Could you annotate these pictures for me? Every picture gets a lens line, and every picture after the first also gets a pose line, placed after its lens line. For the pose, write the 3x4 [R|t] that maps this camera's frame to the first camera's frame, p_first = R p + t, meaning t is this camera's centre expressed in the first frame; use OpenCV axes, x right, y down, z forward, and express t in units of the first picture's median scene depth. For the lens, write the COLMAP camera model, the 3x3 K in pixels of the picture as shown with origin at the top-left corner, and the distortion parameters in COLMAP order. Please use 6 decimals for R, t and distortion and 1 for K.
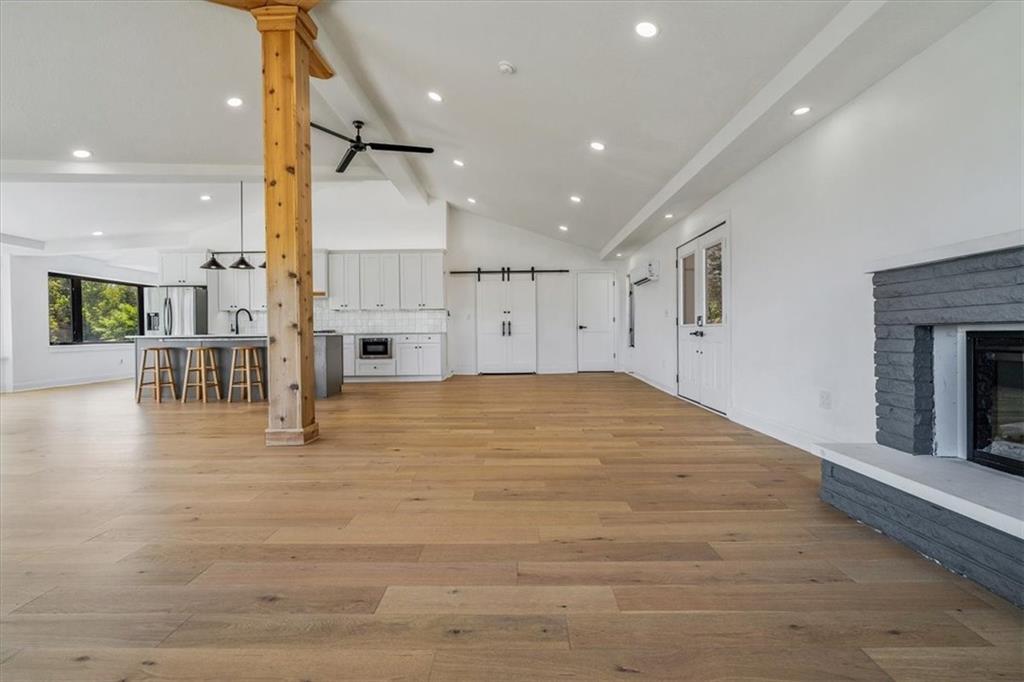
lens RADIAL K [[449.1, 0, 512.0], [0, 449.1, 341.0], [0, 0, 1]] dist [0.003924, 0.000352]
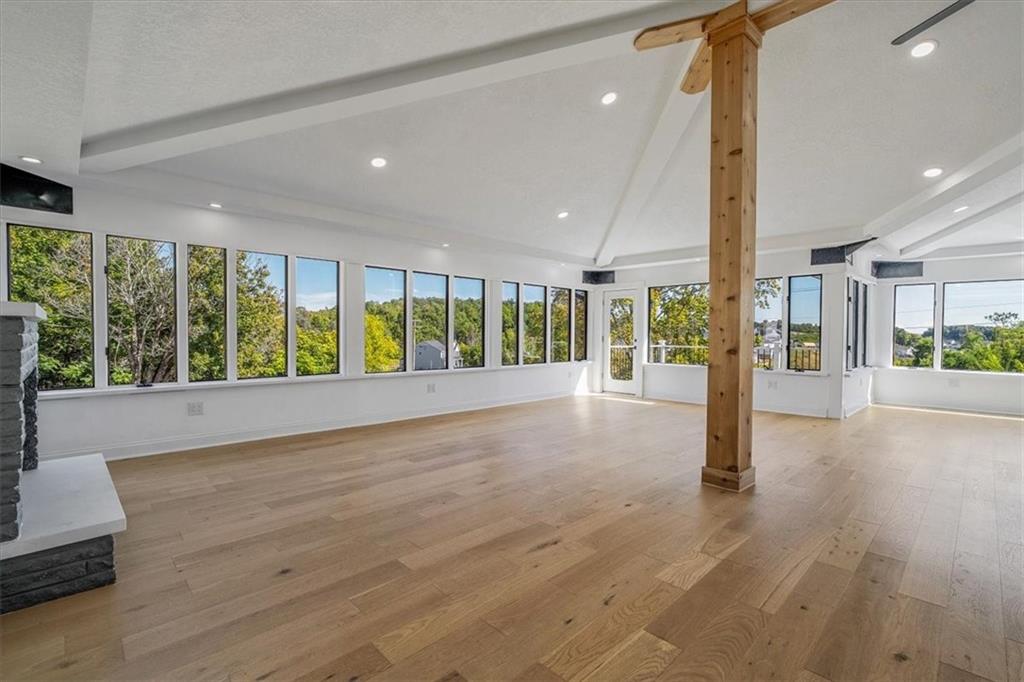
lens RADIAL K [[468.0, 0, 512.0], [0, 468.0, 341.0], [0, 0, 1]] dist [0.000968, 0.000172]
pose [[-0.706563, 0.010264, -0.707576, 0.687047], [-0.016289, 0.999394, 0.030763, -0.125860], [0.707463, 0.033261, -0.705968, 1.884908]]
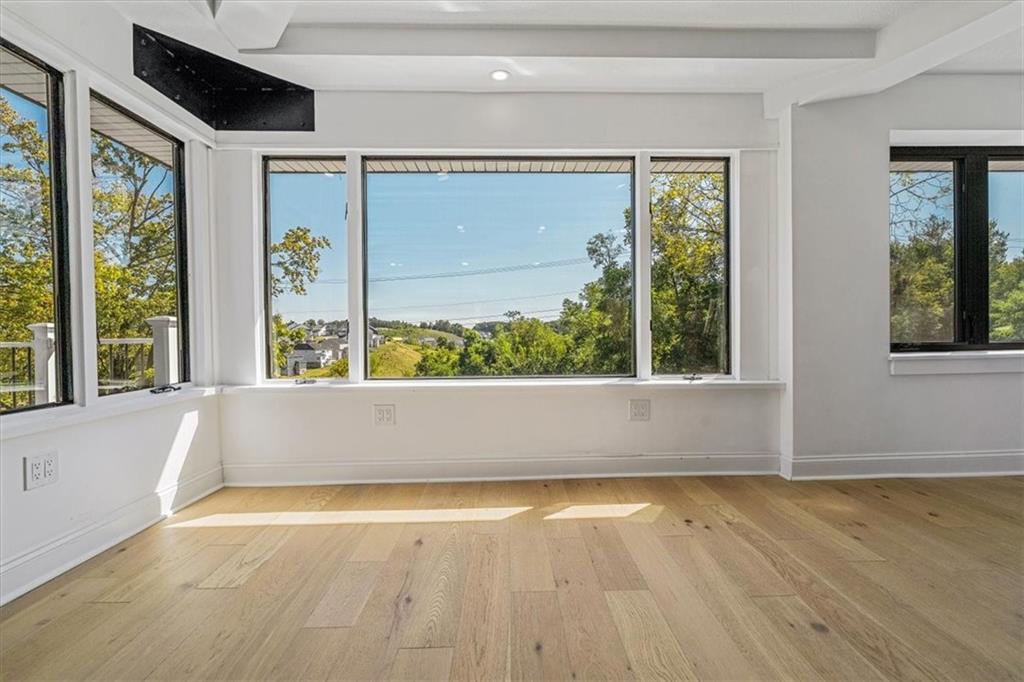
lens RADIAL K [[449.1, 0, 512.0], [0, 449.1, 341.0], [0, 0, 1]] dist [0.003924, 0.000352]
pose [[0.017548, 0.027883, -0.999457, -1.987763], [0.000788, 0.999610, 0.027901, -0.029209], [0.999846, -0.001277, 0.017520, 2.047715]]
